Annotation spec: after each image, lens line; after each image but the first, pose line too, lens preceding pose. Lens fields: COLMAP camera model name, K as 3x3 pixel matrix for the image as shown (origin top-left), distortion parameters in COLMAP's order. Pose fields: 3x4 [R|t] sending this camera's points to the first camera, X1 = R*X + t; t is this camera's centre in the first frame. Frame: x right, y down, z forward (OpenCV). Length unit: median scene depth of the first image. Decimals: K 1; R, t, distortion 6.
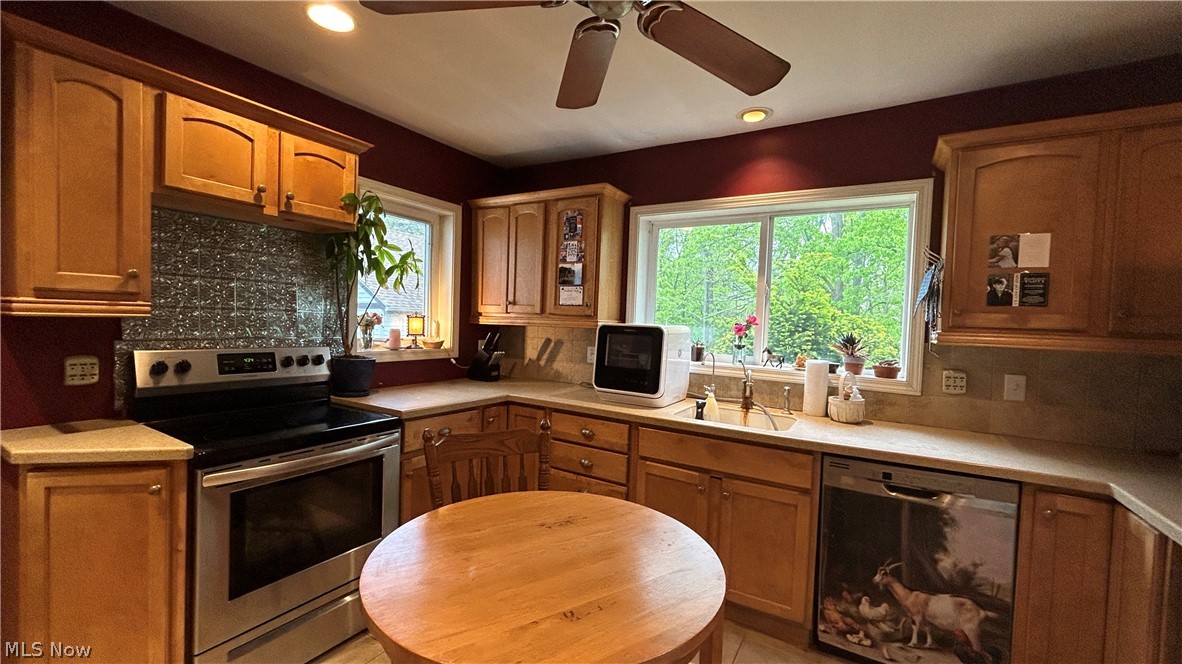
lens RADIAL K [[478.7, 0, 587.0], [0, 478.7, 334.8], [0, 0, 1]] dist [-0.004824, 0.003165]
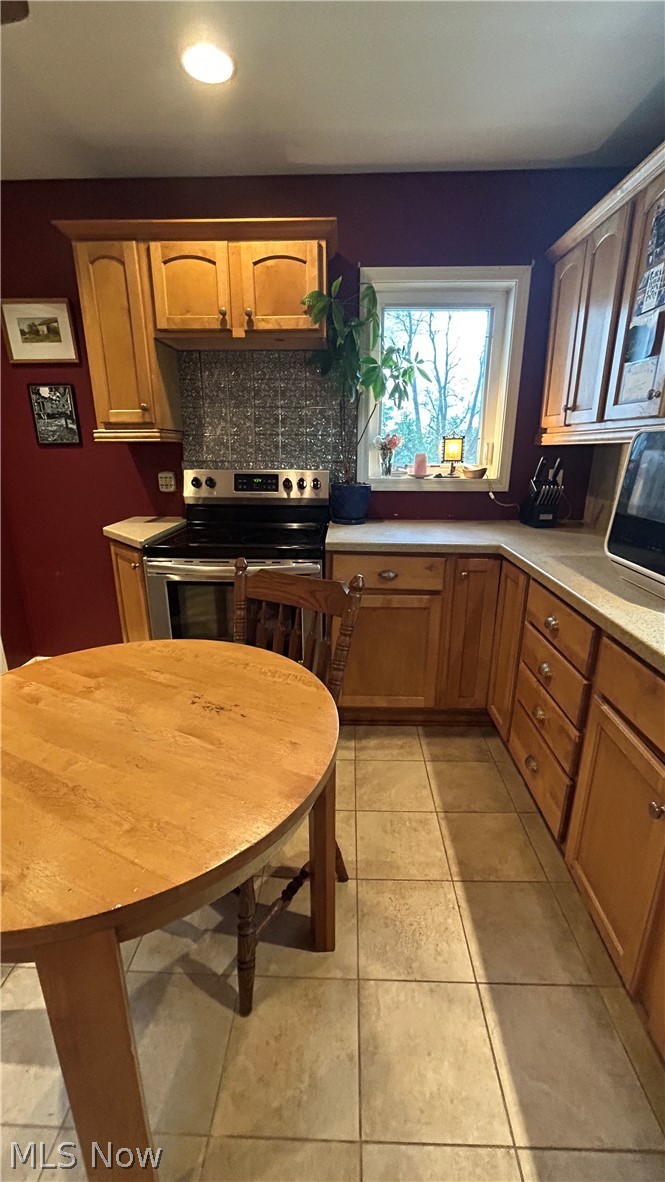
lens RADIAL K [[478.7, 0, 335.6], [0, 478.7, 595.9], [0, 0, 1]] dist [-0.004824, 0.003165]
pose [[0.497376, 0.224053, -0.838103, 0.362116], [-0.012625, 0.967841, 0.251244, 0.026316], [0.867443, -0.114382, 0.484210, 0.487447]]
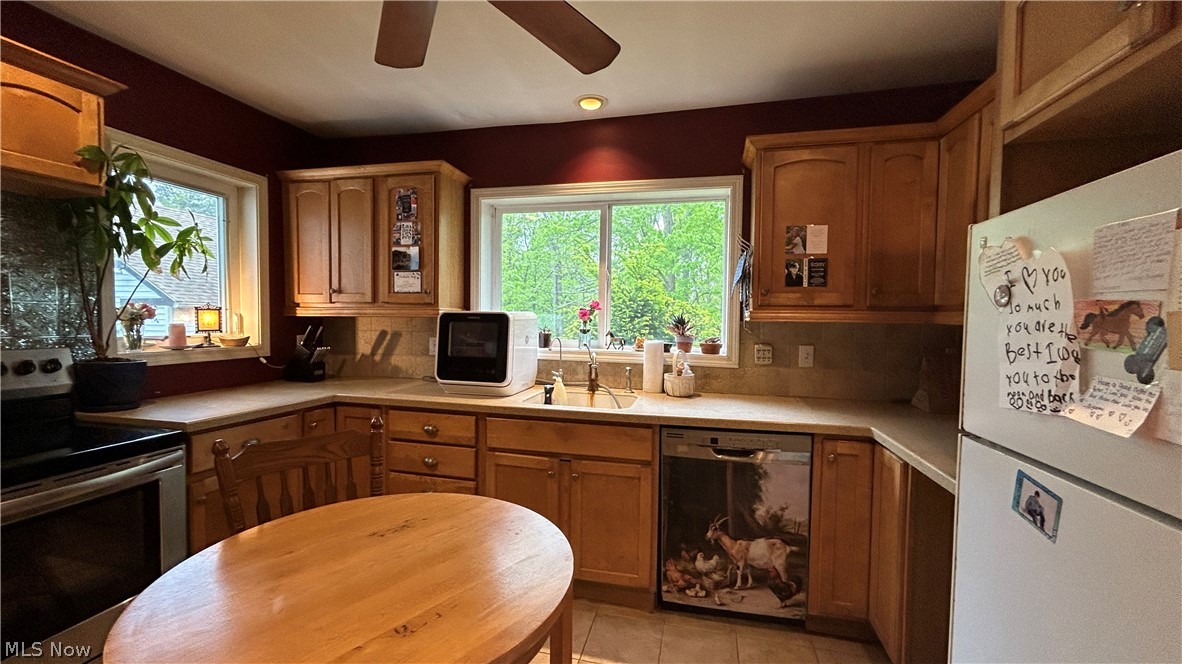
lens RADIAL K [[478.7, 0, 585.9], [0, 478.7, 335.1], [0, 0, 1]] dist [-0.004824, 0.003165]
pose [[0.953124, -0.035666, 0.300470, 0.016131], [0.031541, 0.999330, 0.018567, 0.015852], [-0.300931, -0.008219, 0.953610, 0.027081]]
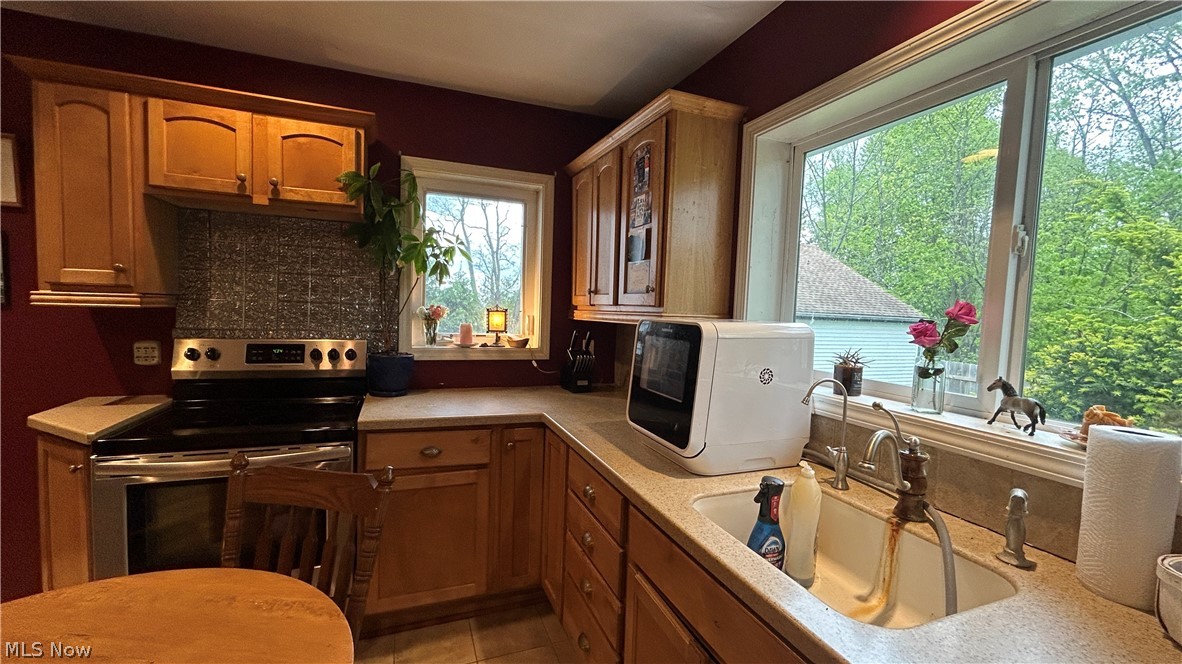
lens RADIAL K [[478.7, 0, 587.2], [0, 478.7, 335.3], [0, 0, 1]] dist [-0.004824, 0.003165]
pose [[0.793054, 0.026125, -0.608592, 0.379028], [-0.025177, 0.999632, 0.010103, -0.006769], [0.608631, 0.007311, 0.793419, 0.504532]]
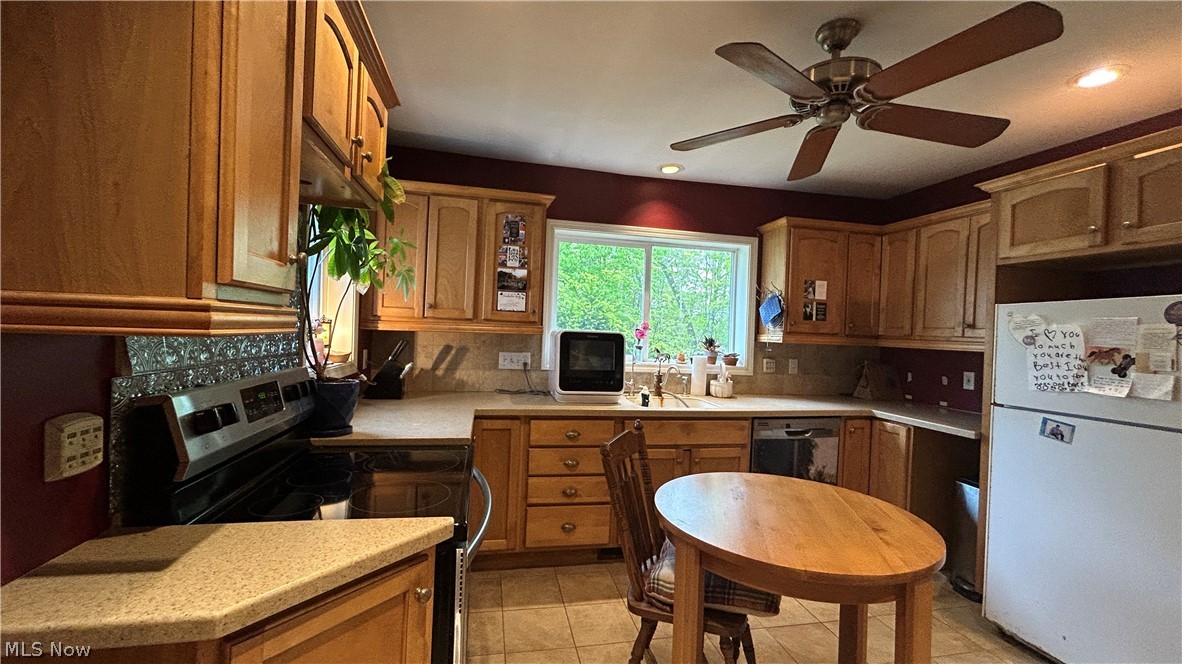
lens RADIAL K [[478.7, 0, 585.5], [0, 478.7, 336.3], [0, 0, 1]] dist [-0.004824, 0.003165]
pose [[0.728205, -0.016315, 0.685165, -0.708815], [0.010929, 0.999866, 0.012193, -0.024205], [-0.685272, -0.001391, 0.728286, 0.213983]]
